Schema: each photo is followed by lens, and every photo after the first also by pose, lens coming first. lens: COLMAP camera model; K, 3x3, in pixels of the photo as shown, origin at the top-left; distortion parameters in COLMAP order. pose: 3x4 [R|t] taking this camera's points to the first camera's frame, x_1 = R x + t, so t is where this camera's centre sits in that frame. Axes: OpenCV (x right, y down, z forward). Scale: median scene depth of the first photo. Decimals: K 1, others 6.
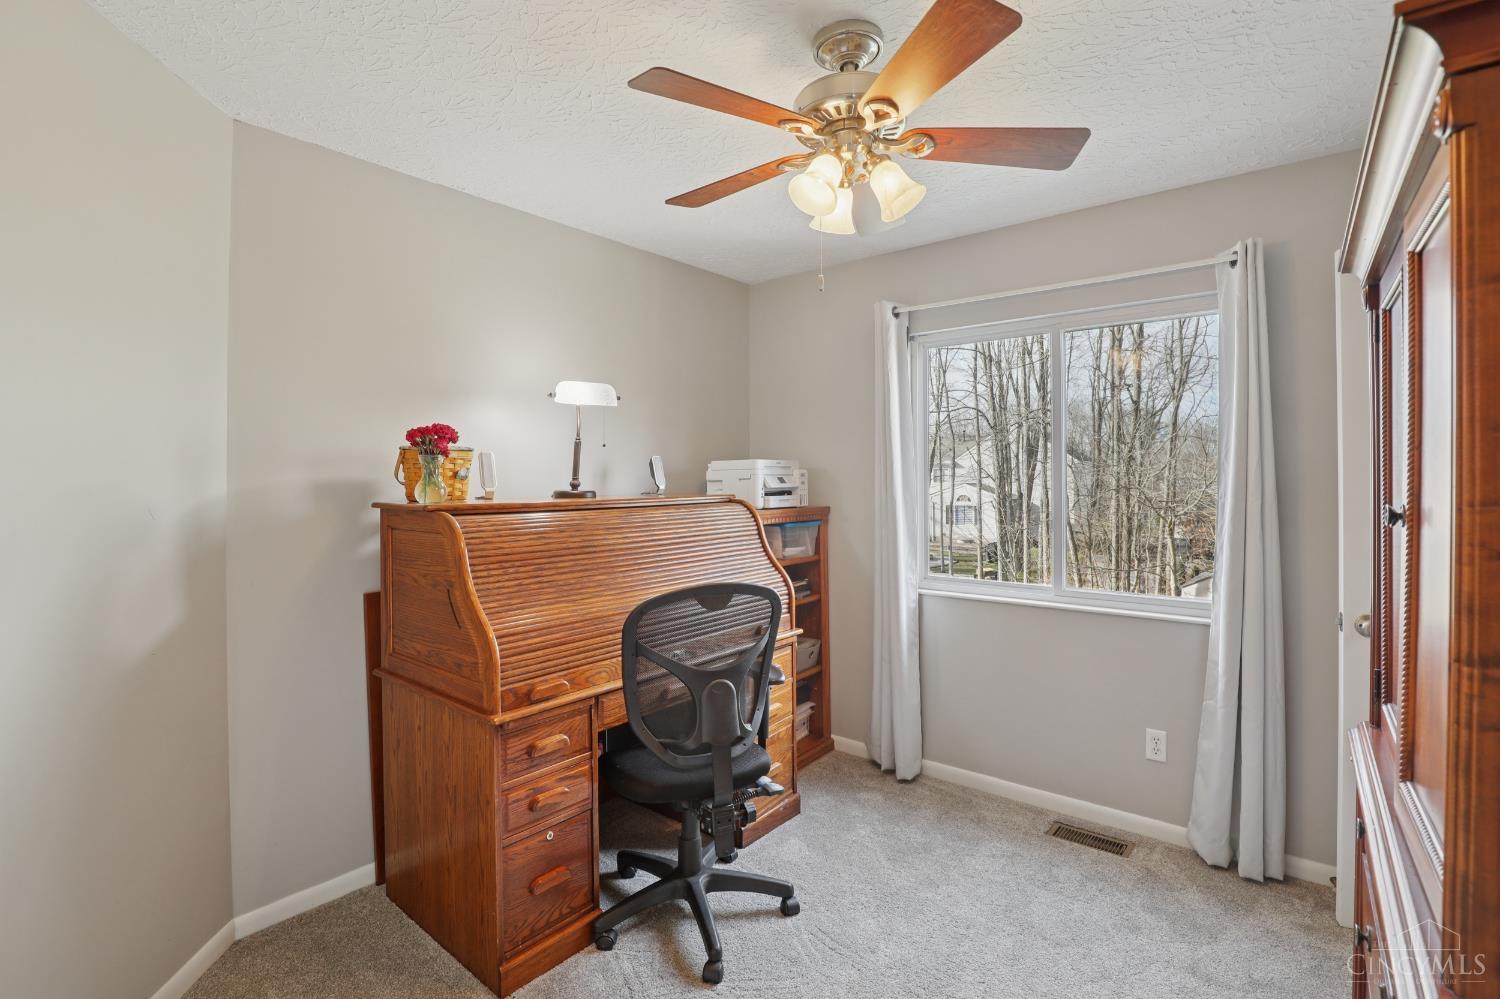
lens RADIAL K [[689.7, 0, 746.5], [0, 689.7, 486.4], [0, 0, 1]] dist [-0.028361, 0.003109]
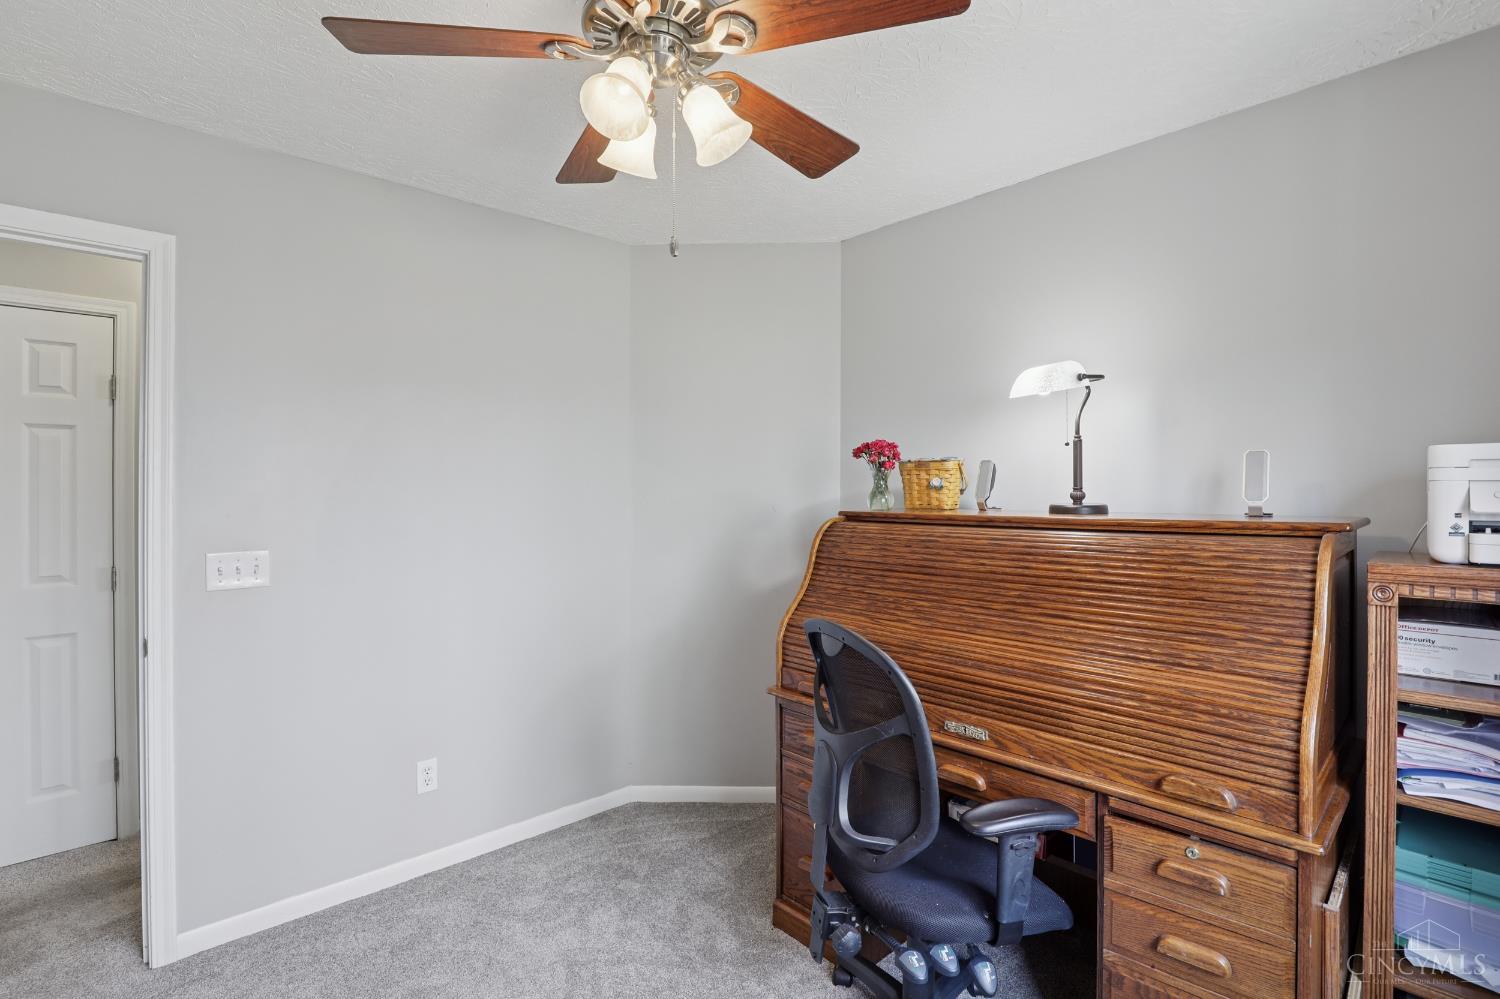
lens RADIAL K [[689.7, 0, 746.2], [0, 689.7, 496.3], [0, 0, 1]] dist [-0.028361, 0.003109]
pose [[-0.122222, 0.014810, -0.992392, 0.585902], [-0.009274, 0.999828, 0.016063, -0.012459], [0.992459, 0.011166, -0.122064, 0.771712]]
